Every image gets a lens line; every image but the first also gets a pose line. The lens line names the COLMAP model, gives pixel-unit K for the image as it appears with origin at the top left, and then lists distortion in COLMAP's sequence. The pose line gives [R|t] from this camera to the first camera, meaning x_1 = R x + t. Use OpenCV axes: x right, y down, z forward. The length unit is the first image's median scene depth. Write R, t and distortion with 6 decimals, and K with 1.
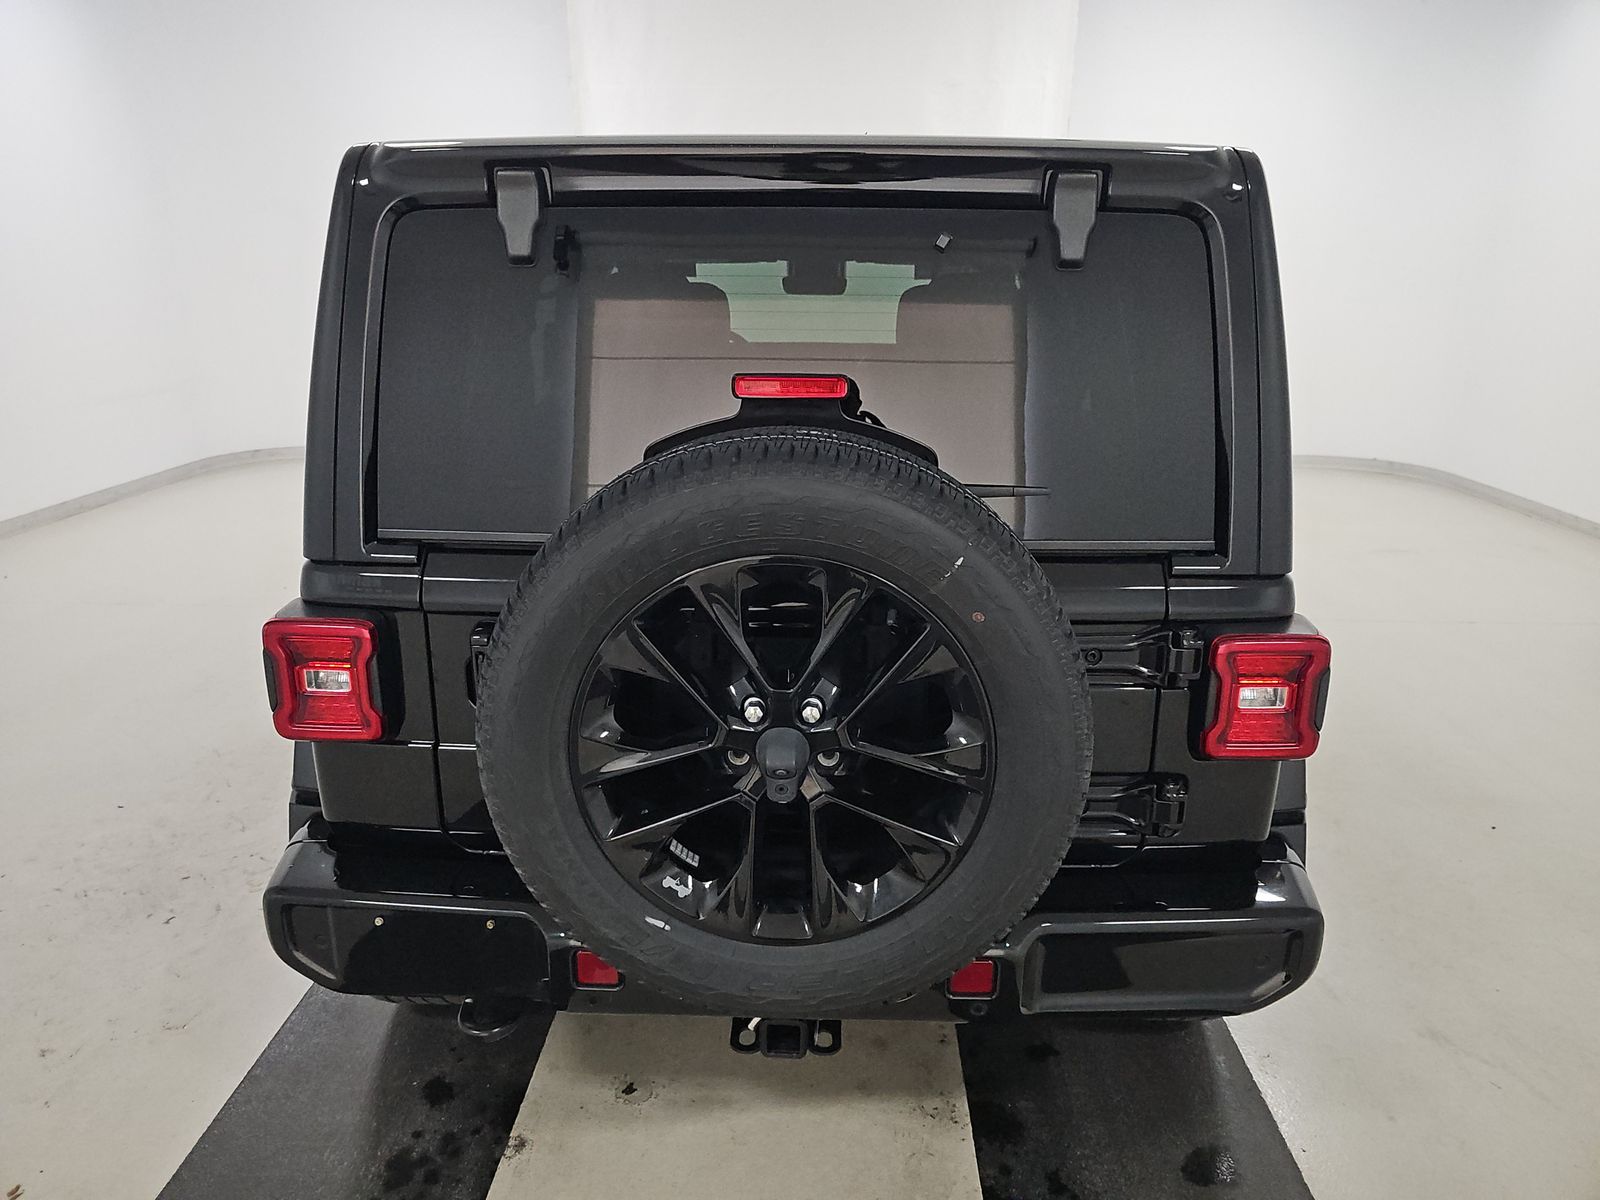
lens RADIAL K [[1079.5, 0, 800.0], [0, 1079.5, 600.0], [0, 0, 1]] dist [-0.000874, -0.005263]
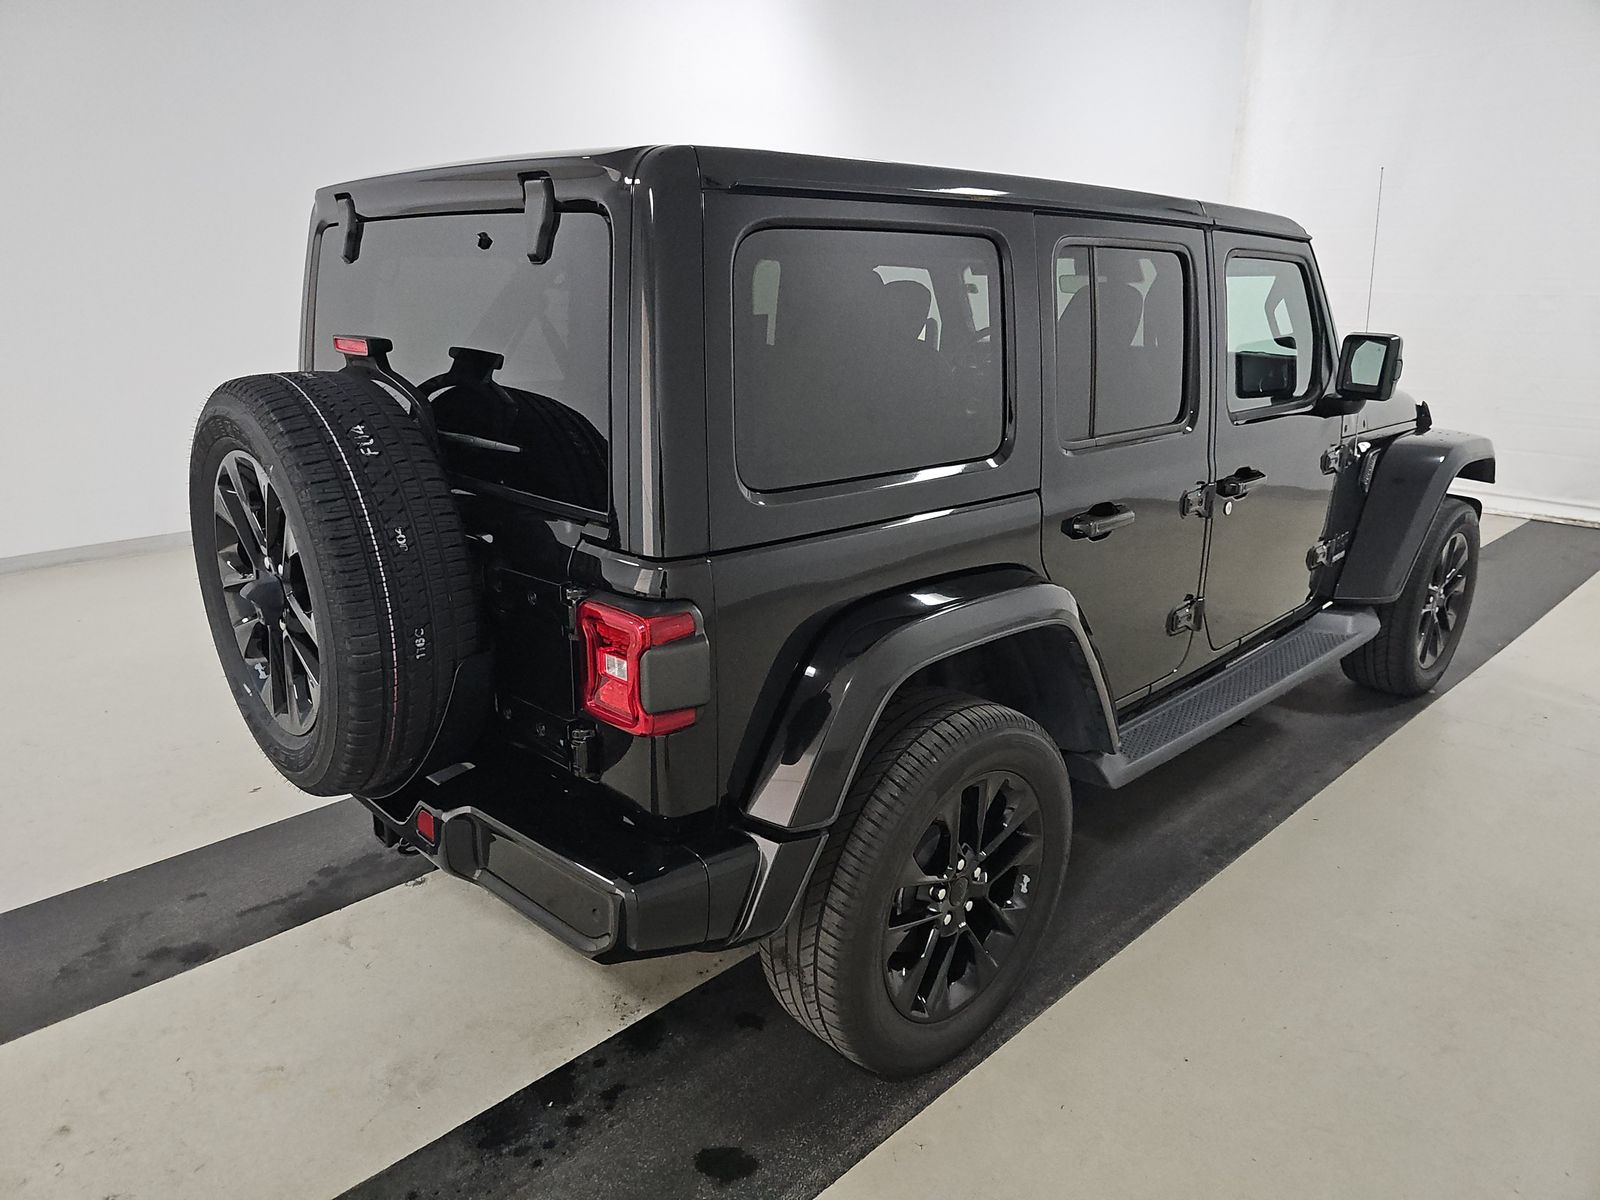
lens RADIAL K [[1079.5, 0, 800.0], [0, 1079.5, 600.0], [0, 0, 1]] dist [-0.000874, -0.005263]
pose [[0.734195, 0.236473, -0.636426, 0.915870], [-0.236461, 0.967756, 0.086797, -0.085432], [0.636431, 0.086764, 0.766438, 0.217030]]
